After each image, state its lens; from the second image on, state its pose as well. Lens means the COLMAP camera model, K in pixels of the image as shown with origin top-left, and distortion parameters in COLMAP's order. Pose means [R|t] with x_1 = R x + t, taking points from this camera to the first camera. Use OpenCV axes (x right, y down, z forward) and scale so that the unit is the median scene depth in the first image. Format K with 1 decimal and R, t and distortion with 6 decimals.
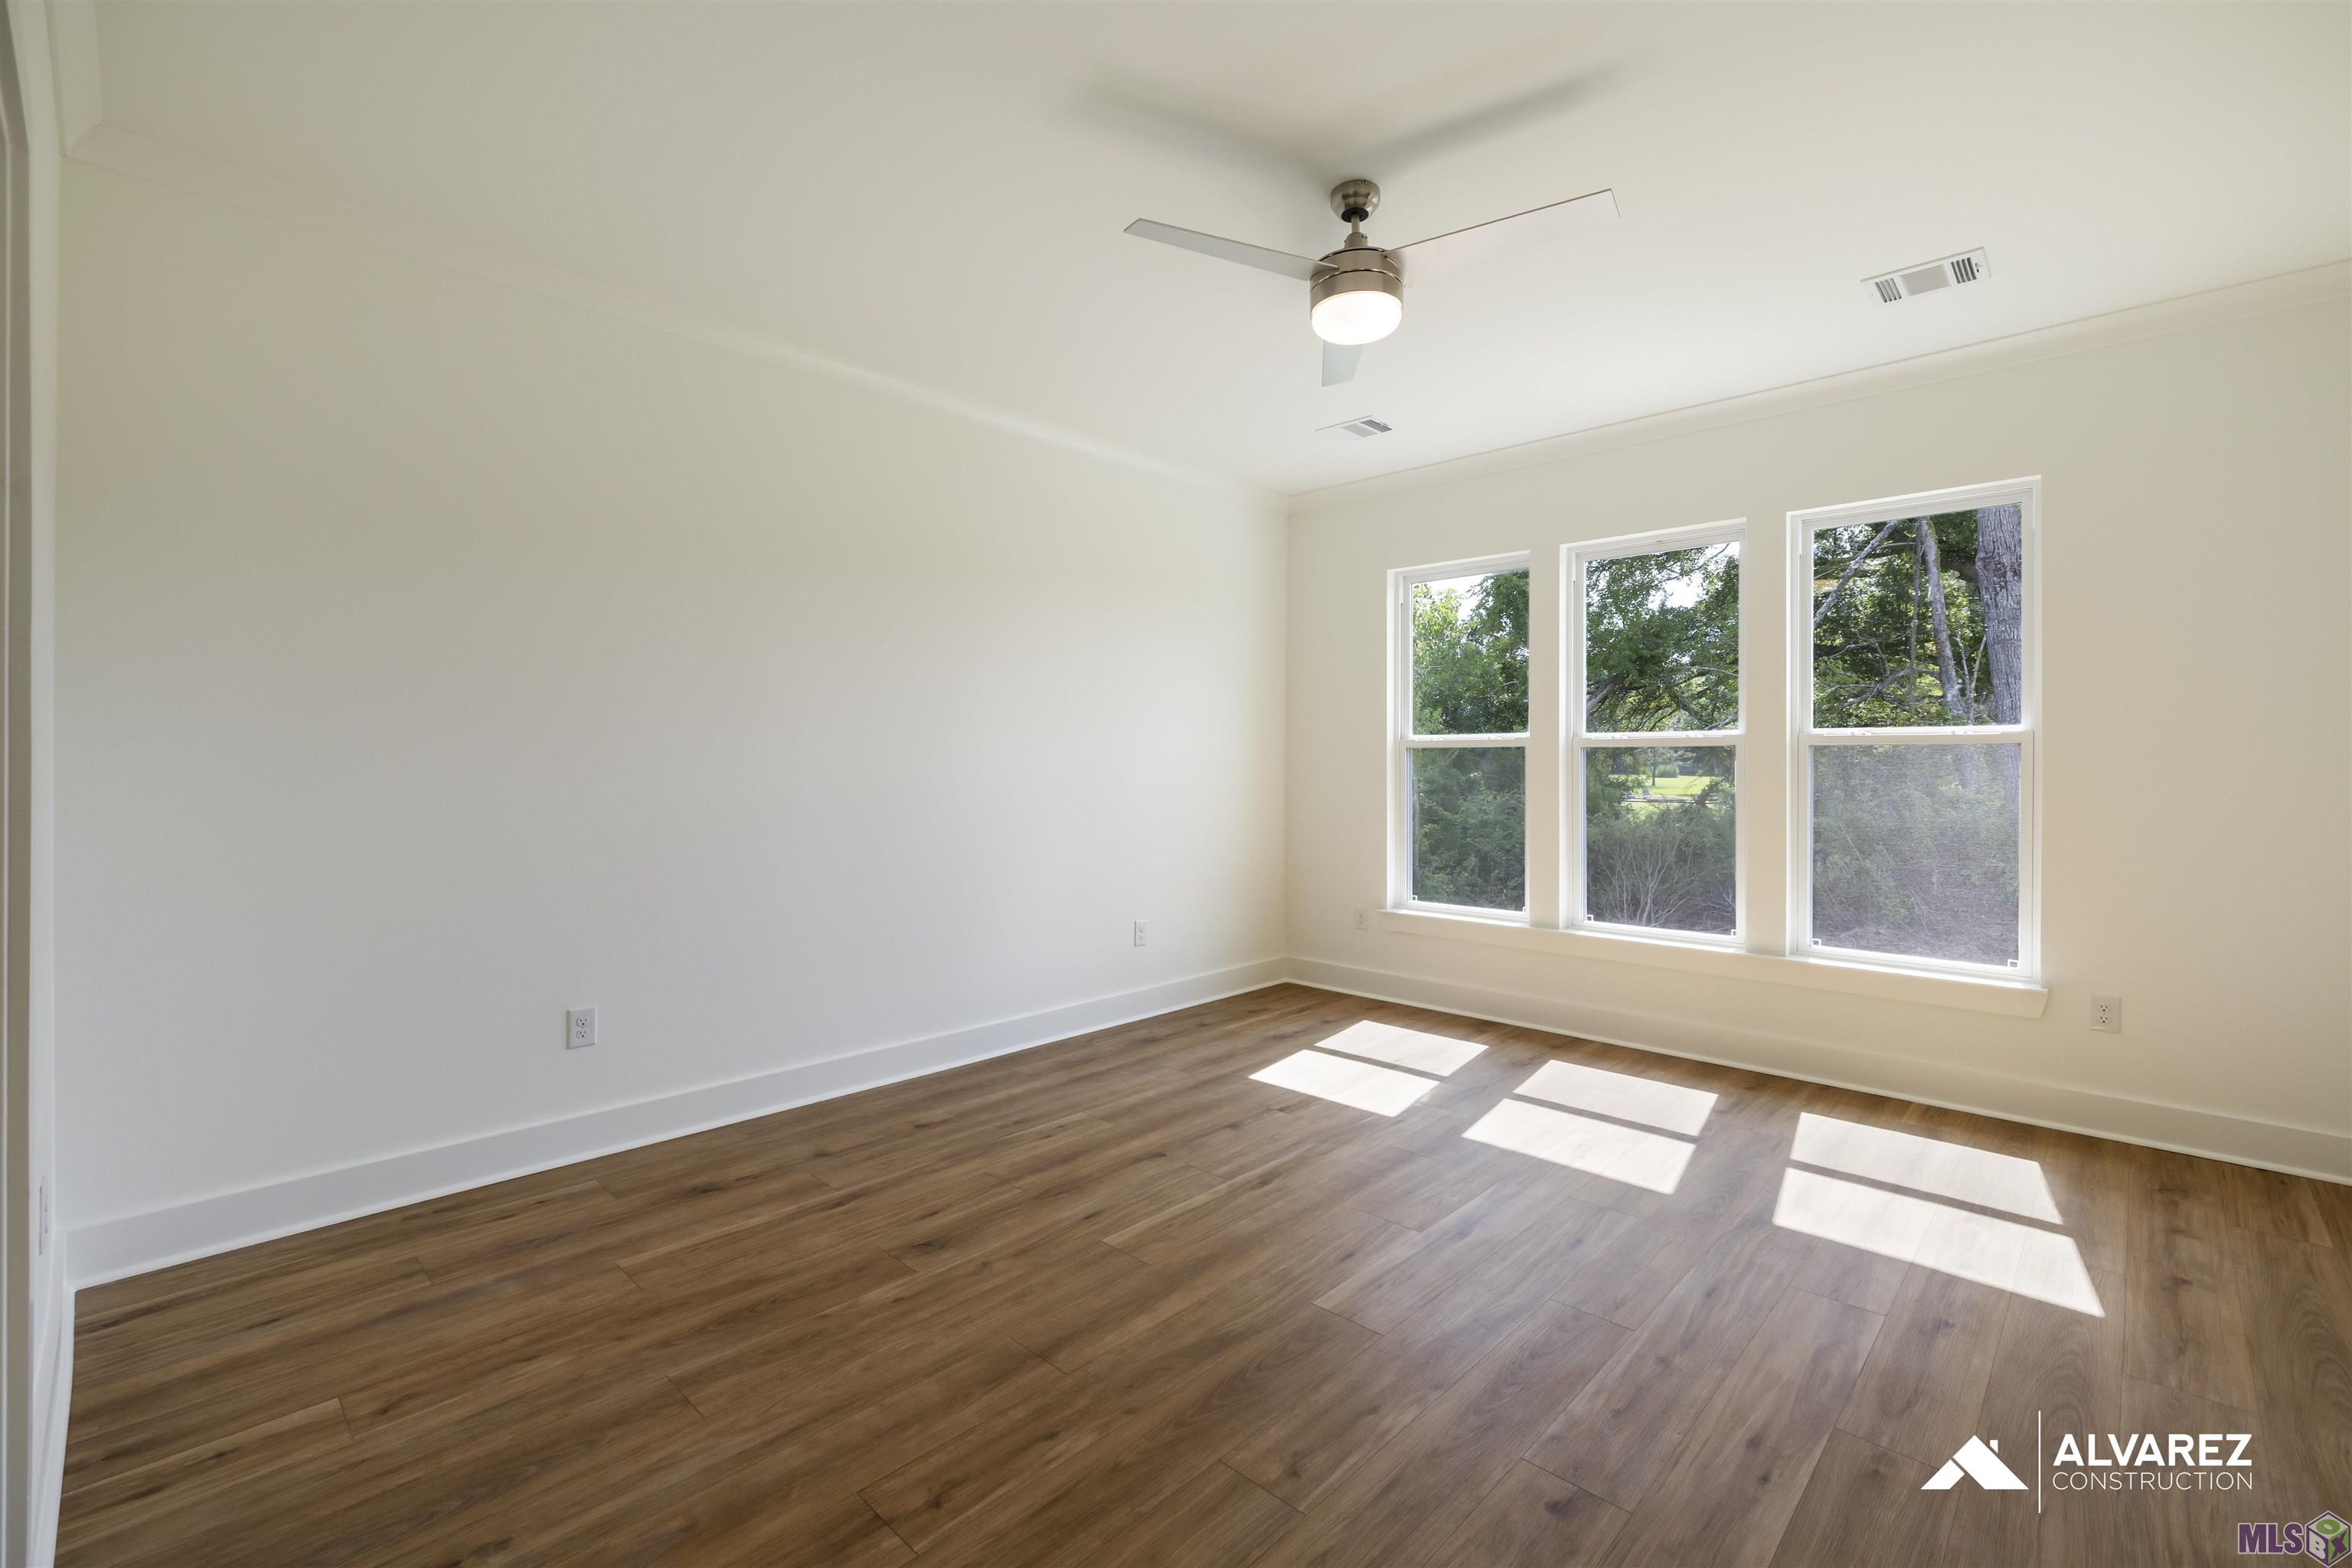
lens RADIAL K [[1003.2, 0, 1177.1], [0, 1003.2, 767.5], [0, 0, 1]] dist [-0.001050, -0.000103]
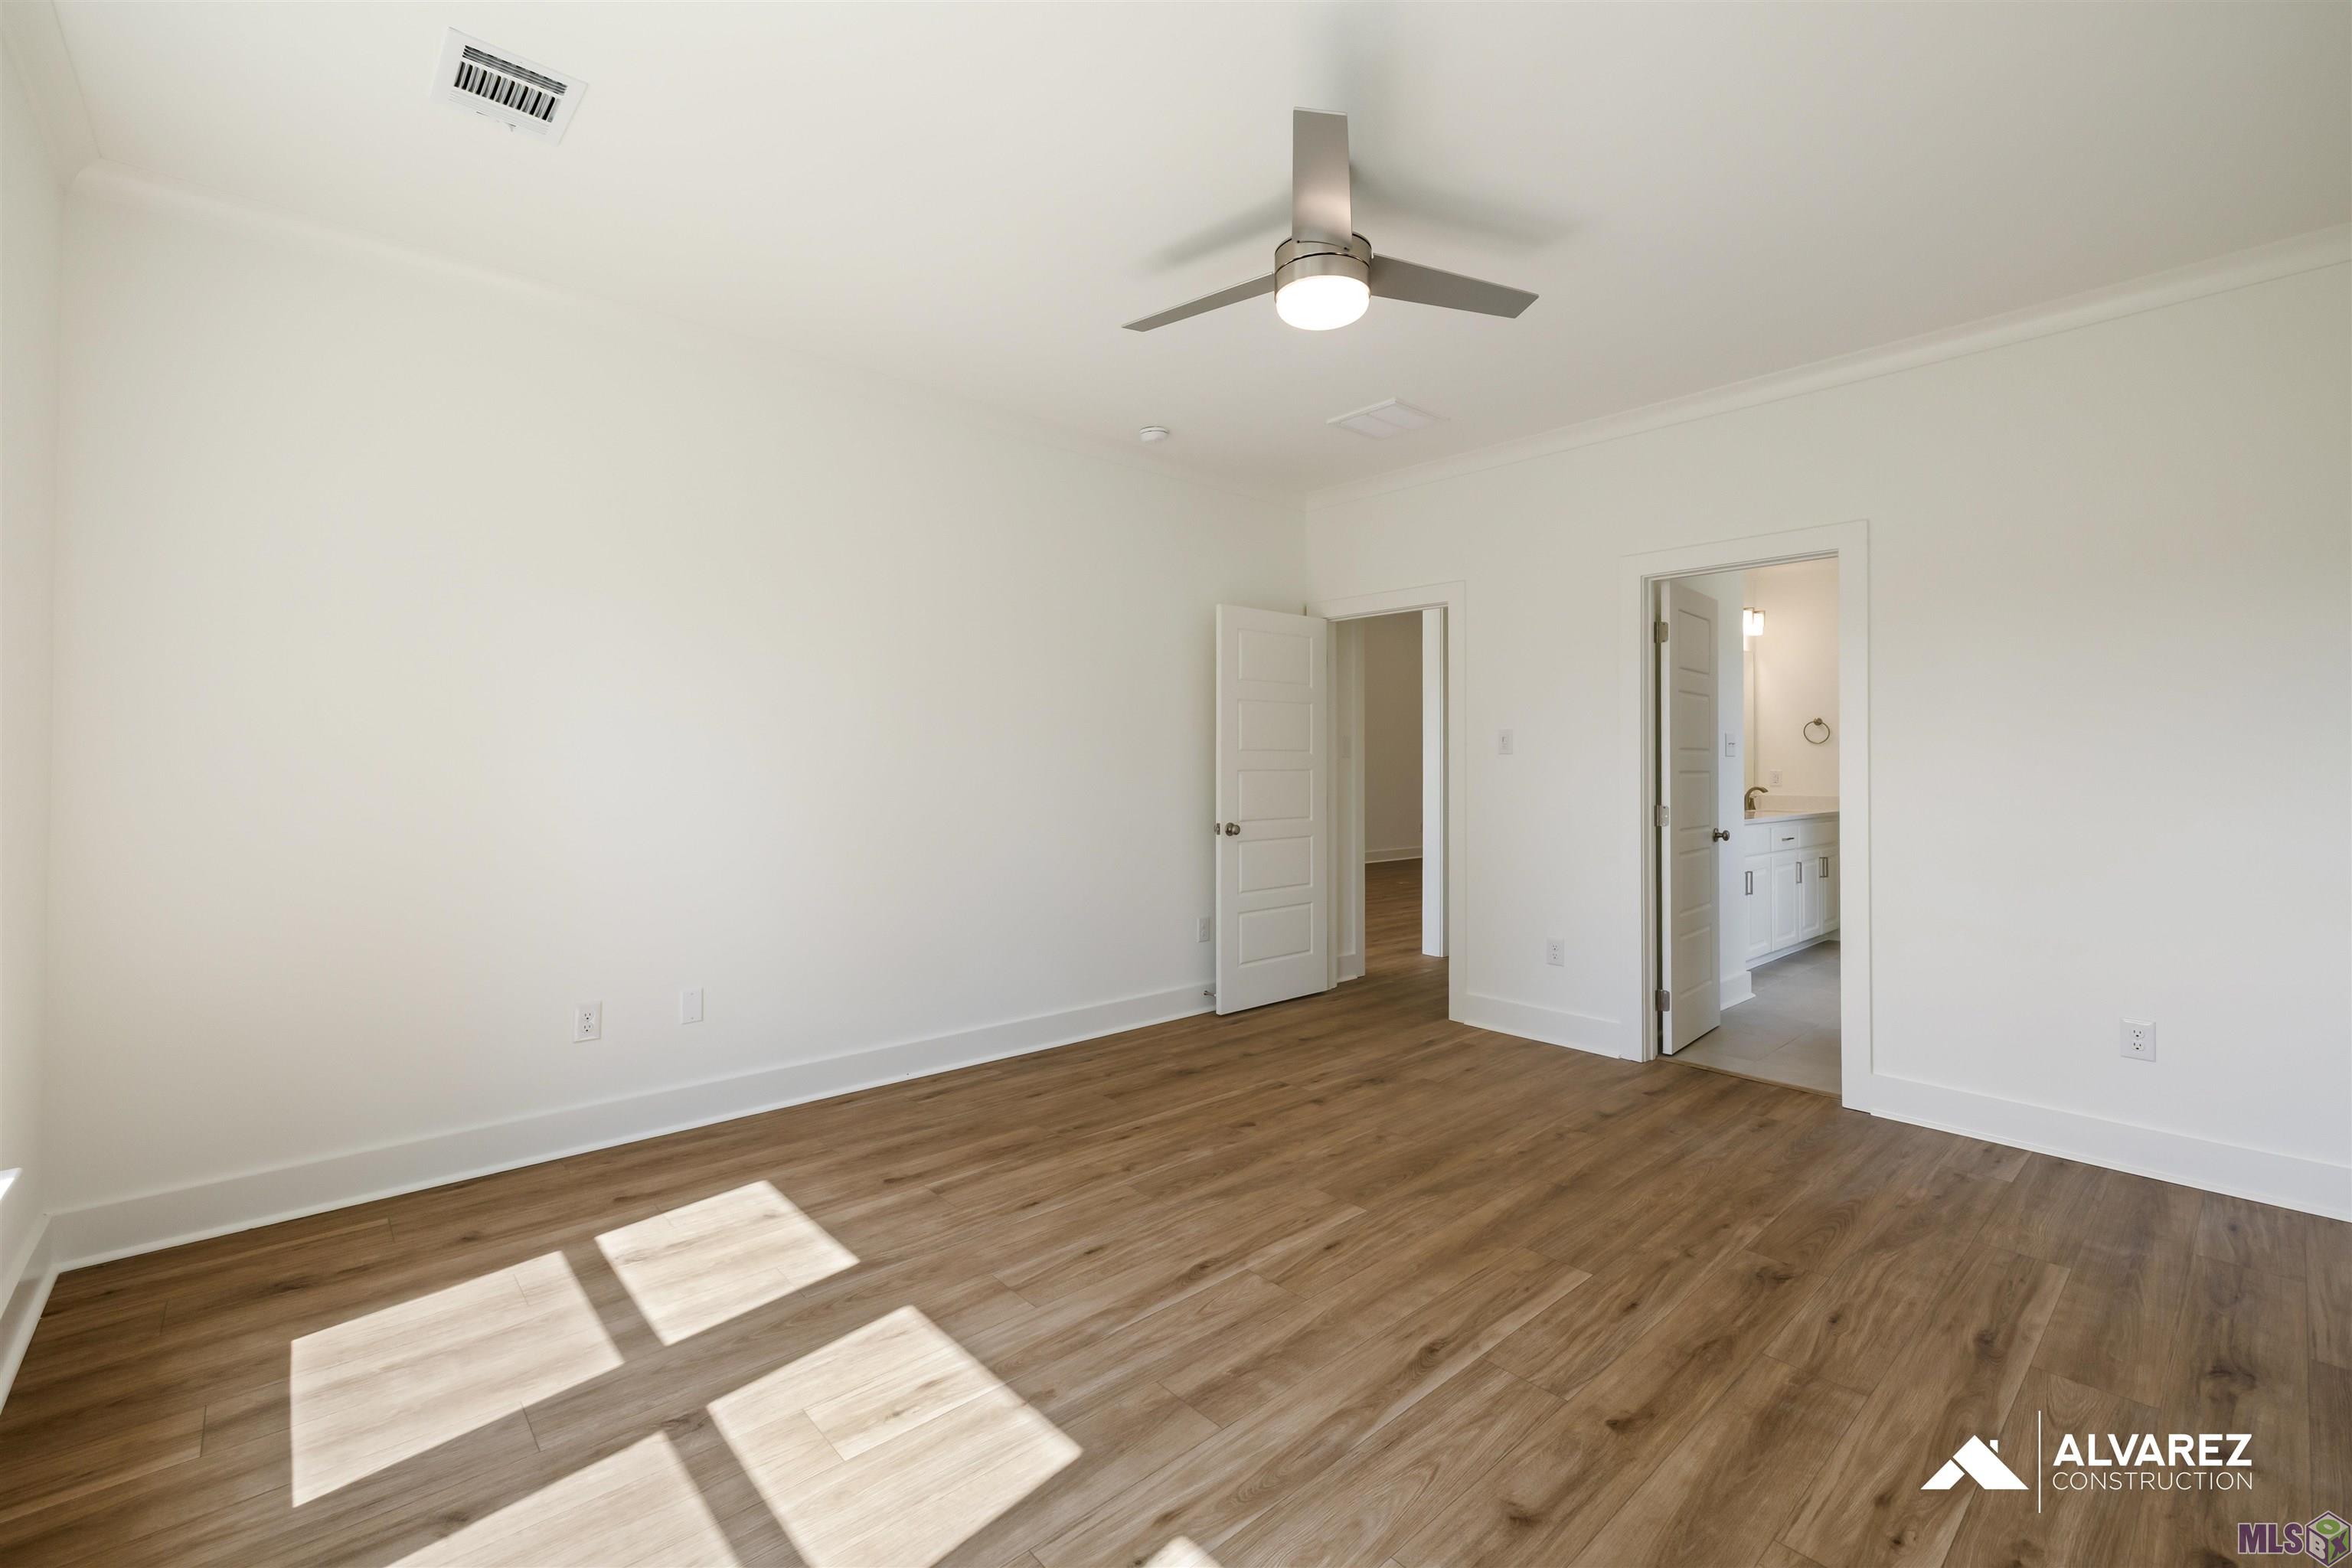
lens RADIAL K [[1003.2, 0, 1173.6], [0, 1003.2, 769.8], [0, 0, 1]] dist [-0.001050, -0.000103]
pose [[-0.997273, -0.006589, 0.073507, 0.256427], [-0.005853, 0.999931, 0.010218, -0.008230], [-0.073569, 0.009760, -0.997242, 2.015316]]
